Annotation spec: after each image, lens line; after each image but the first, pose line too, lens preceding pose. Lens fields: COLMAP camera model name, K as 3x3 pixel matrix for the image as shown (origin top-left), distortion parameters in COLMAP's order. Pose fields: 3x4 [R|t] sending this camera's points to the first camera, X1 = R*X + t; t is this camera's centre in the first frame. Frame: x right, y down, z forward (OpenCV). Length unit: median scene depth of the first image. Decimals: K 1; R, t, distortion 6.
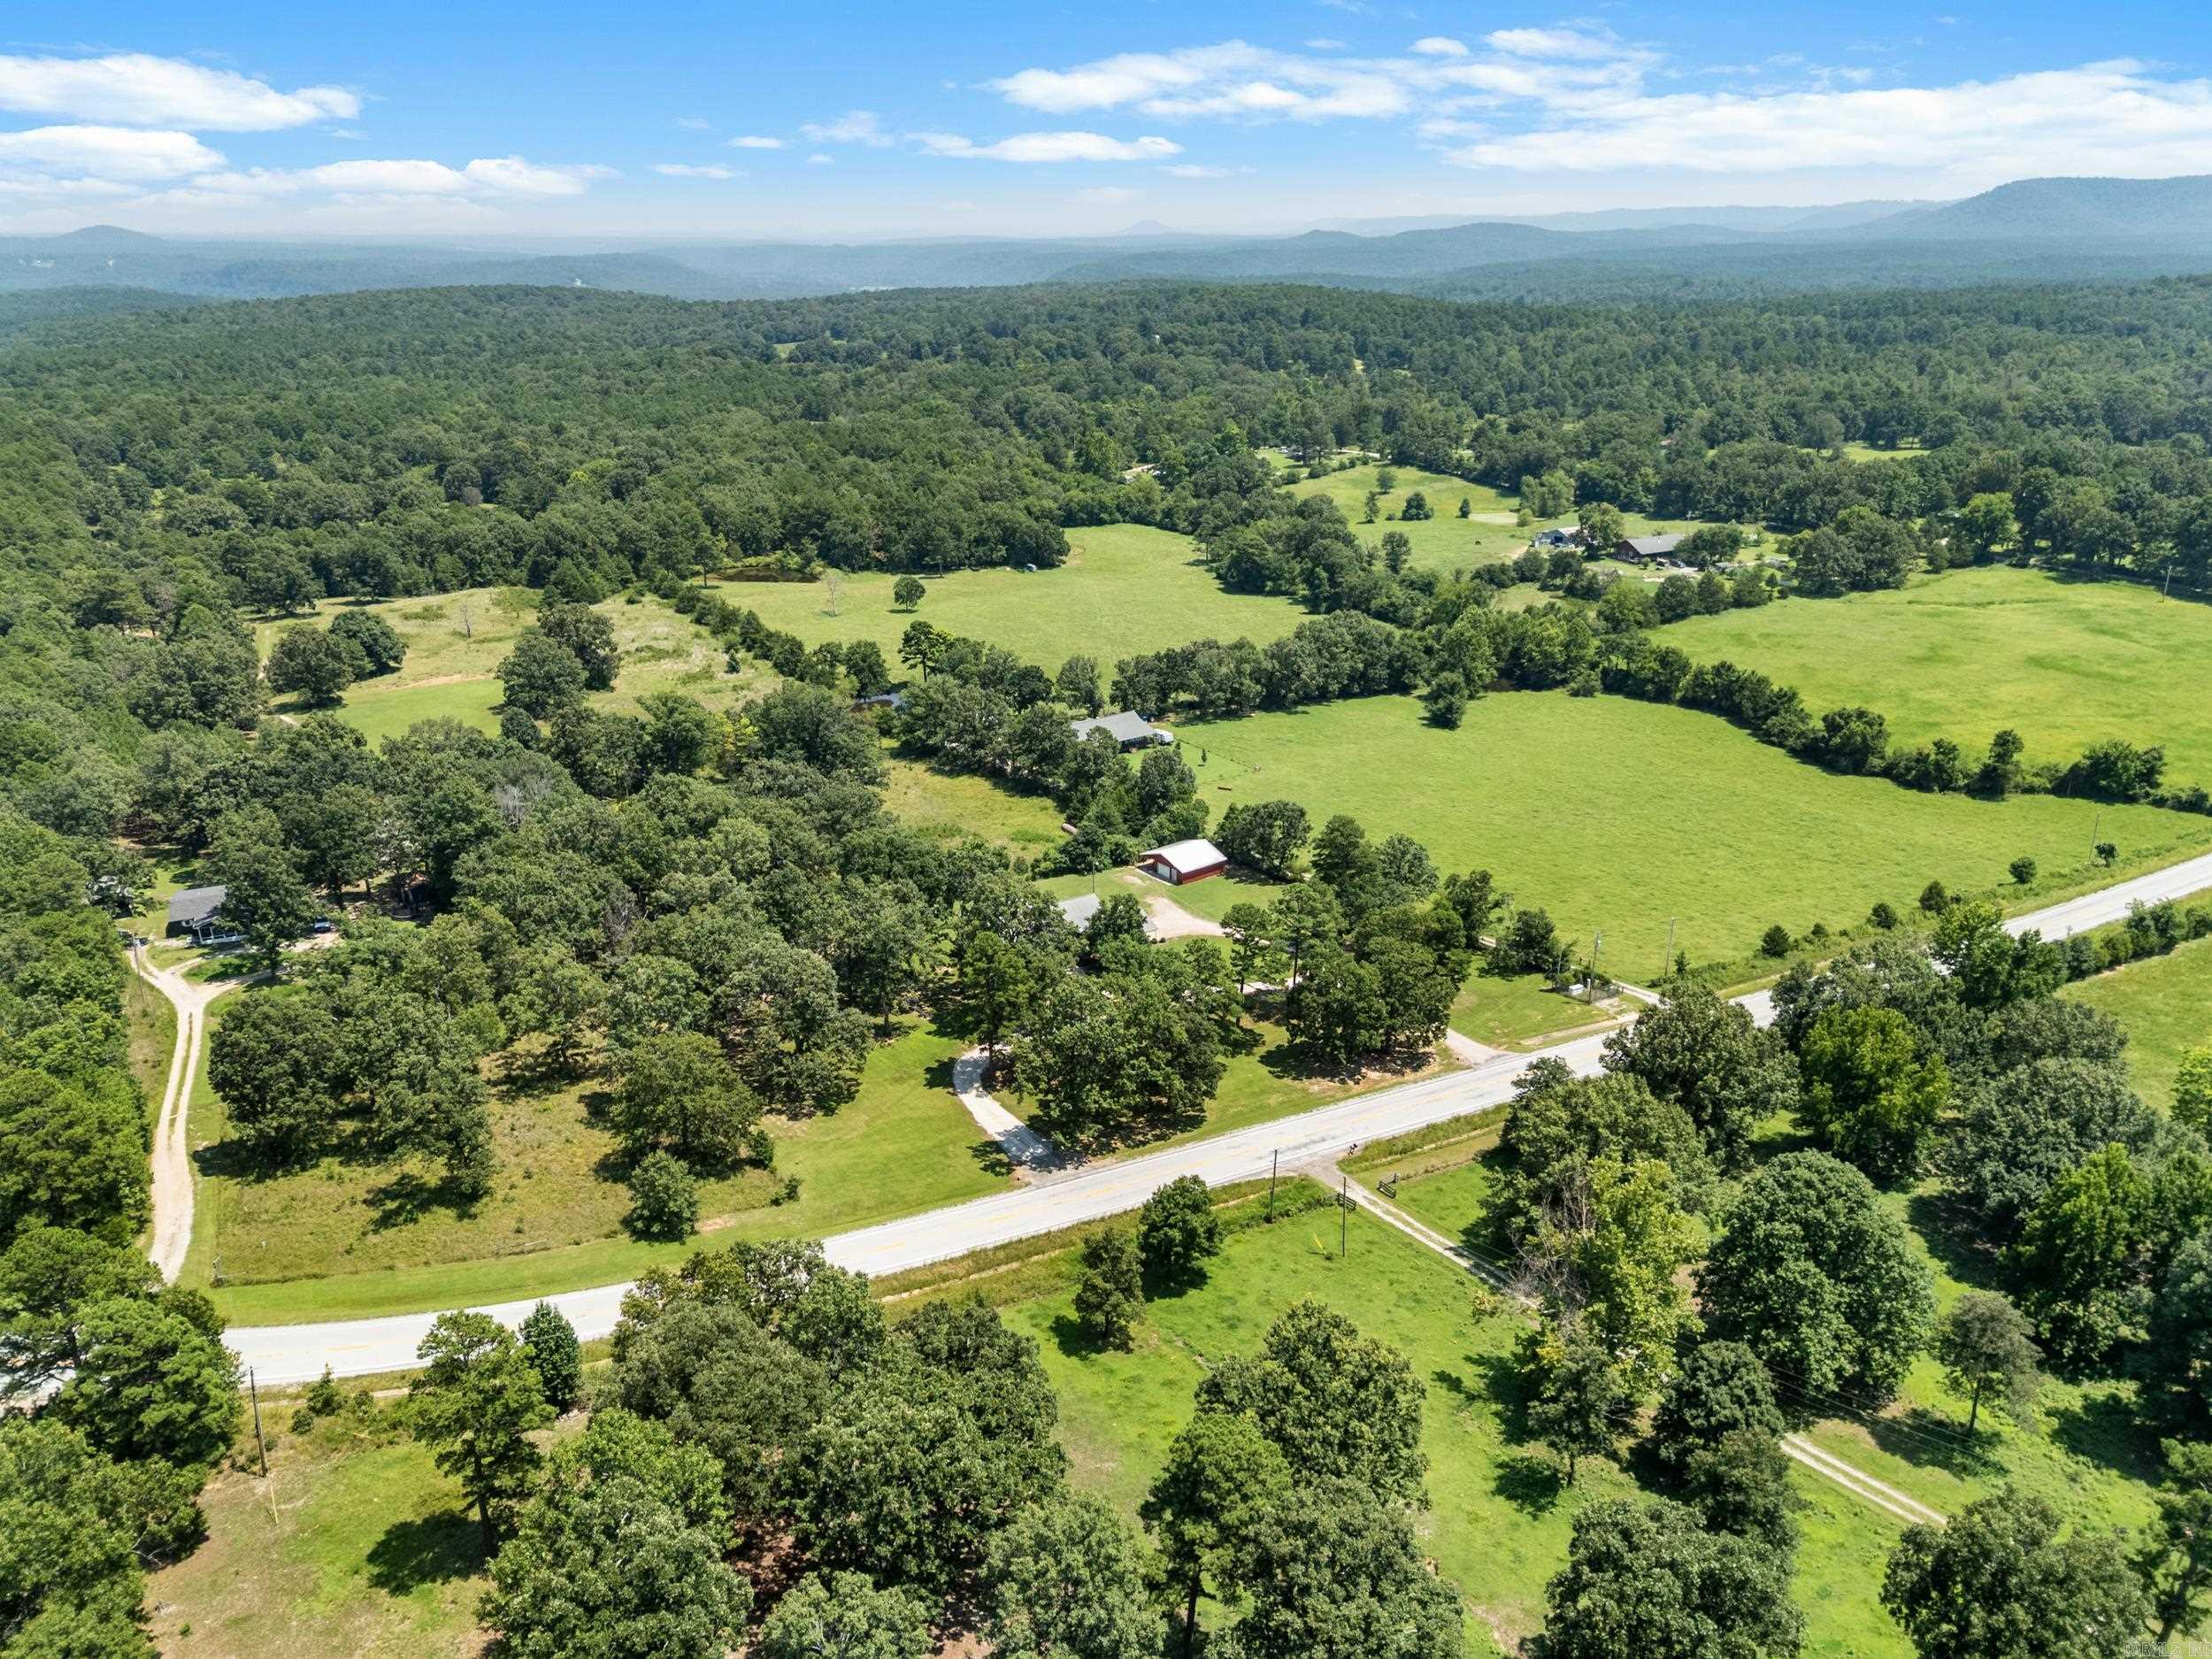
lens RADIAL K [[1605.7, 0, 1106.0], [0, 1605.7, 829.5], [0, 0, 1]] dist [0.148253, -0.192285]
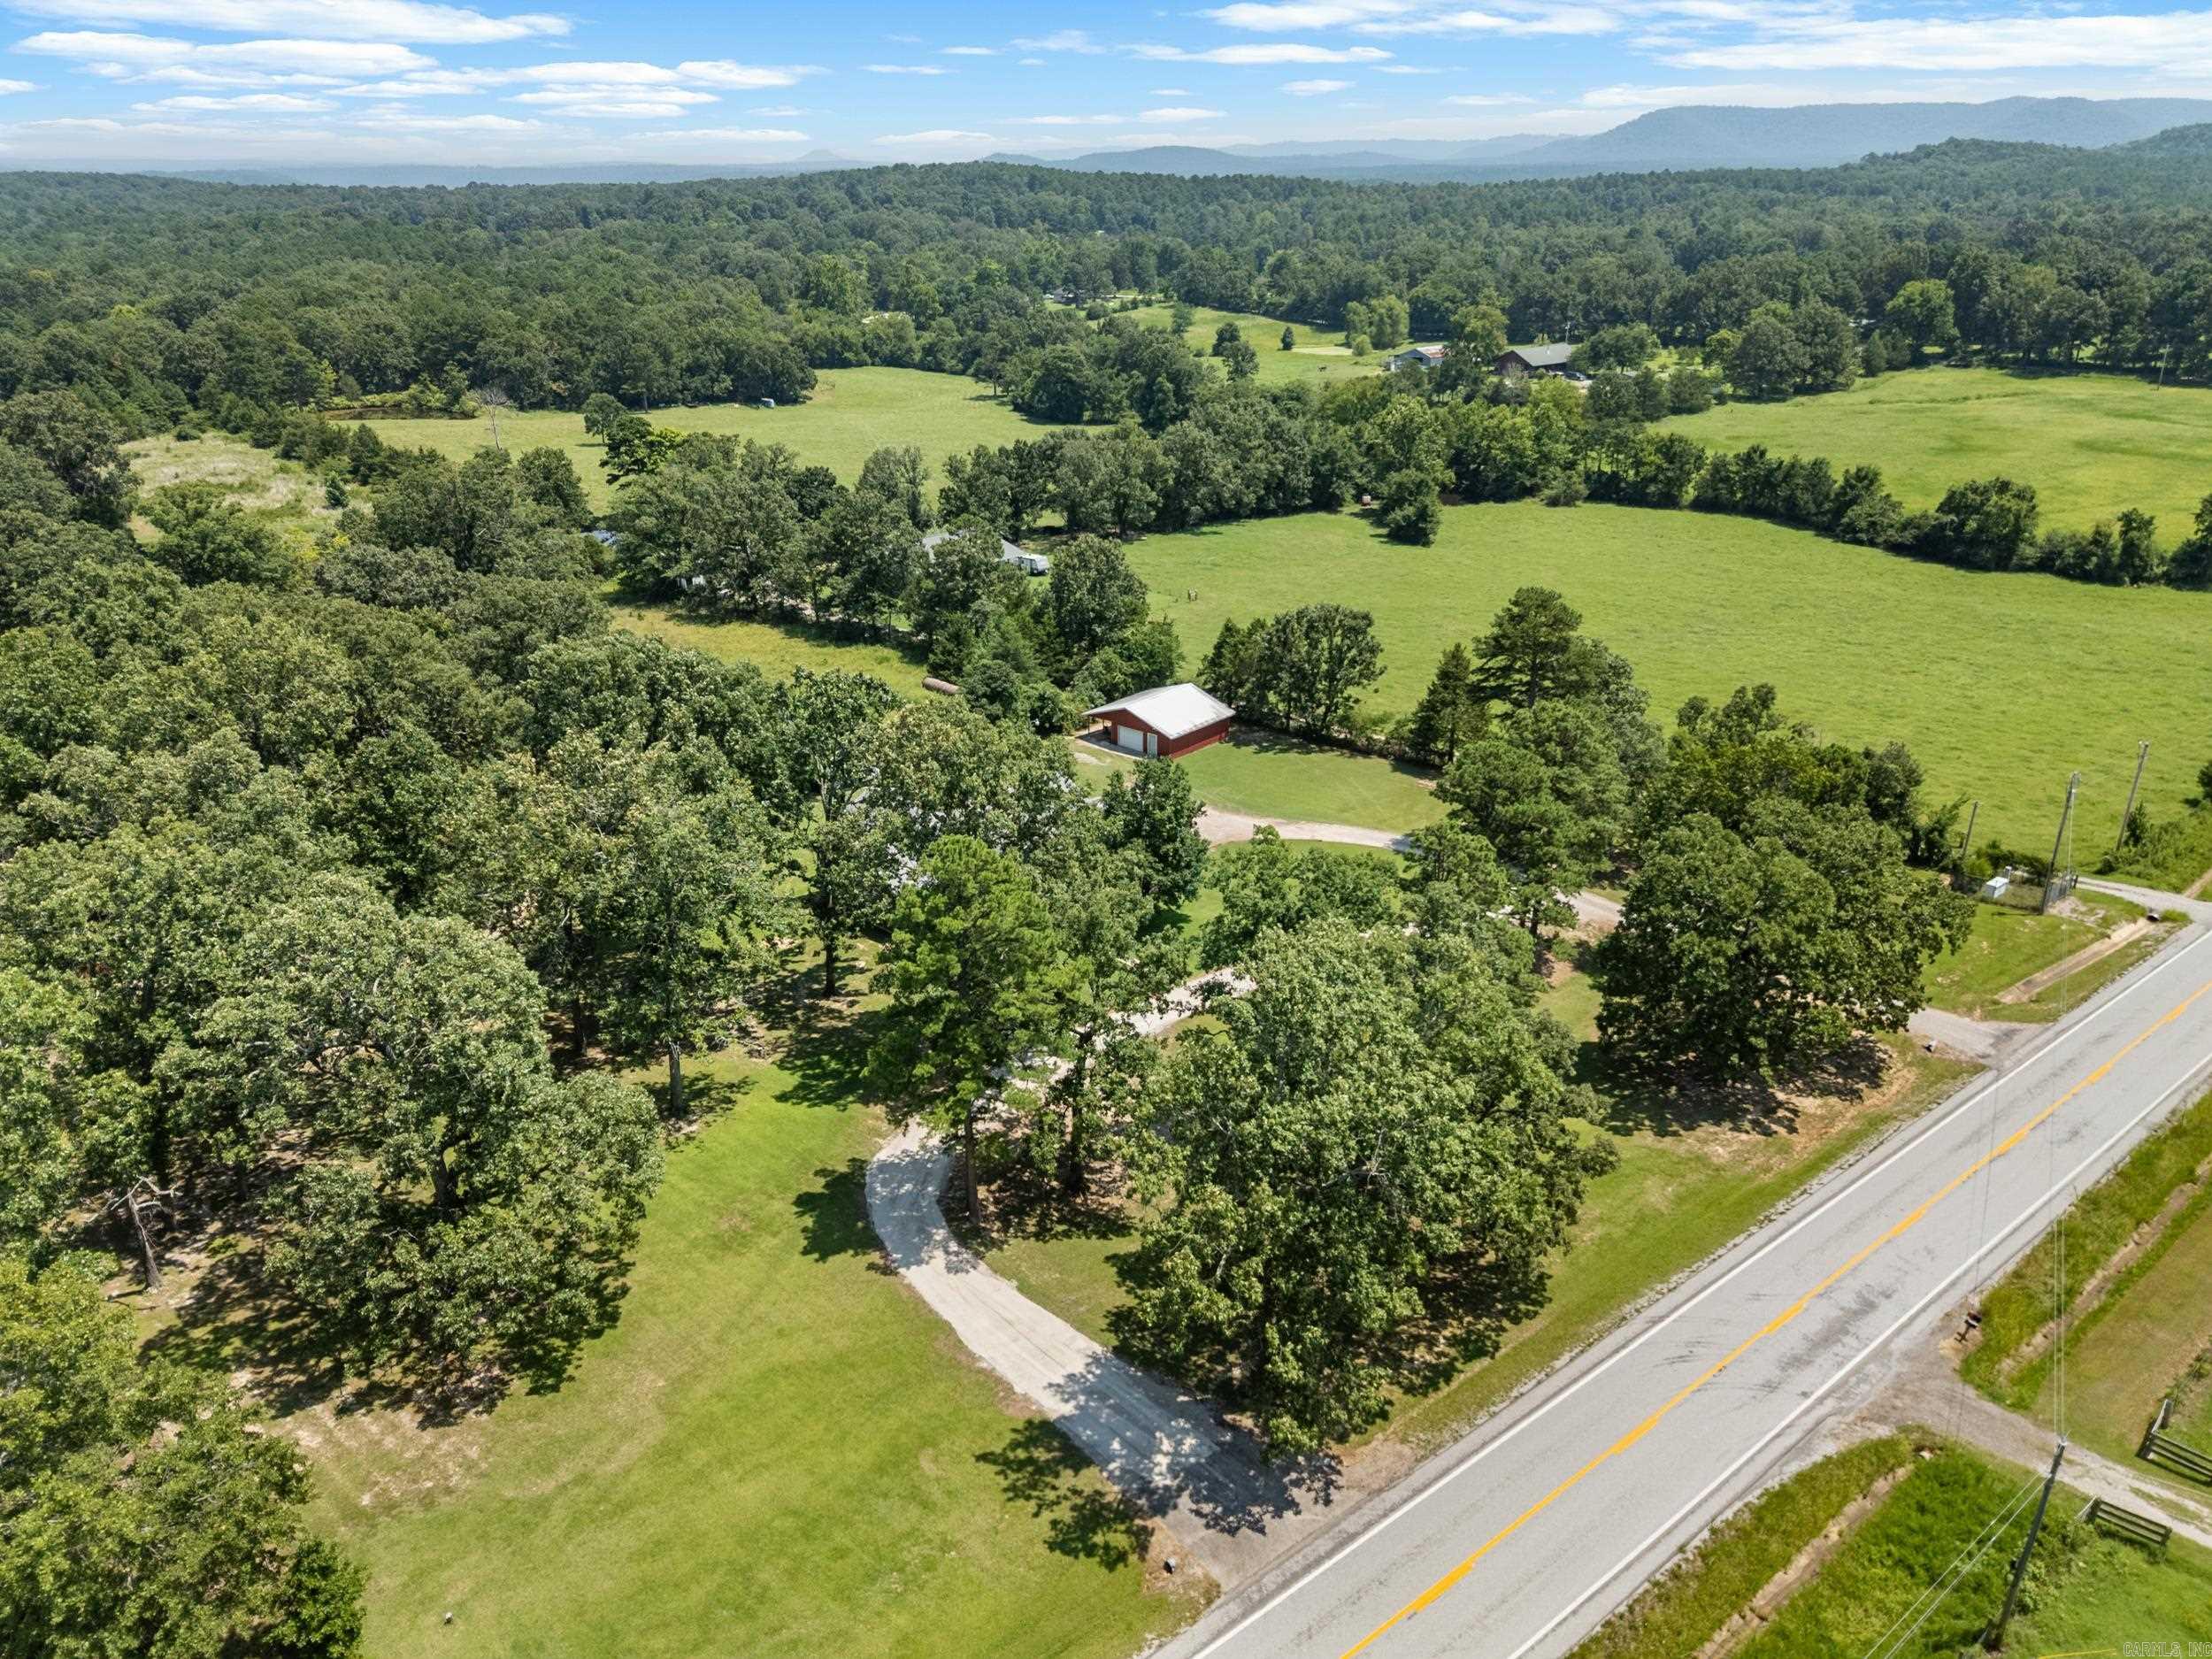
lens RADIAL K [[1612.3, 0, 1106.0], [0, 1612.3, 829.5], [0, 0, 1]] dist [0.062512, -0.045033]
pose [[0.982613, -0.064312, 0.174172, -0.061607], [0.058332, 0.997526, 0.039244, 0.029185], [-0.176265, -0.028402, 0.983933, 0.368256]]
